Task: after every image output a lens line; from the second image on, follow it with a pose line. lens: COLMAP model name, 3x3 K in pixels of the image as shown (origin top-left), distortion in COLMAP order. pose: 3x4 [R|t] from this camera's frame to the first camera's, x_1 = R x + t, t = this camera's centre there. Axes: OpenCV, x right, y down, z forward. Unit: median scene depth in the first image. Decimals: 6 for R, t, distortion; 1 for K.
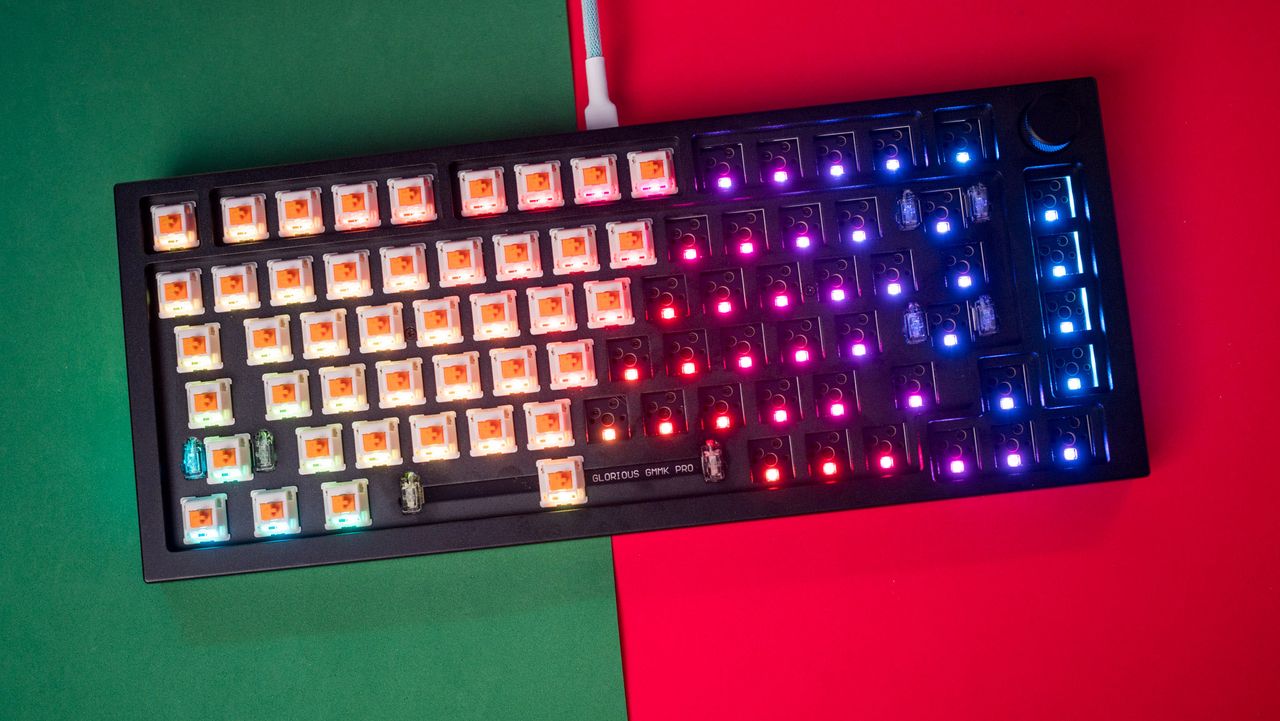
lens RADIAL K [[1903.4, 0, 667.3], [0, 1903.4, 363.4], [0, 0, 1]] dist [-0.109215, 0.000000]
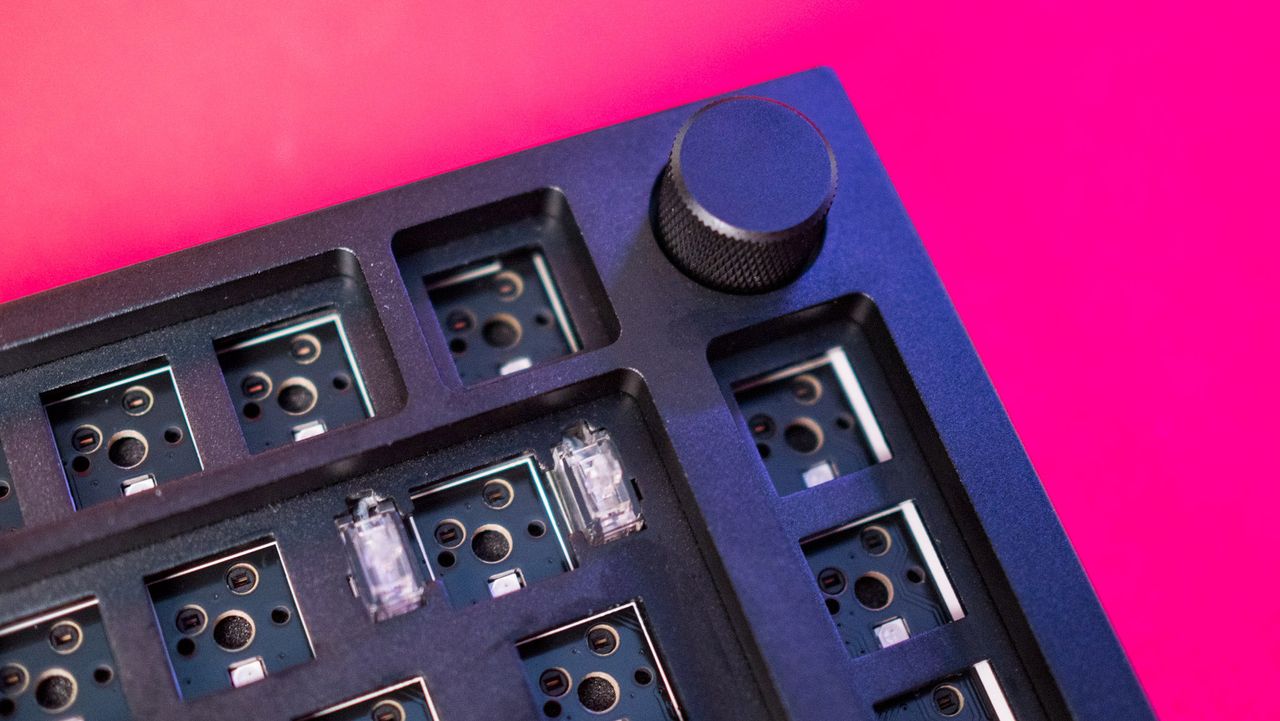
lens RADIAL K [[1903.4, 0, 635.3], [0, 1903.4, 362.3], [0, 0, 1]] dist [-0.109215, 0.000000]
pose [[0.958142, -0.199987, 0.204864, 0.110037], [0.252811, 0.926828, -0.277625, -0.013262], [-0.134352, 0.317796, 0.938592, 0.698717]]
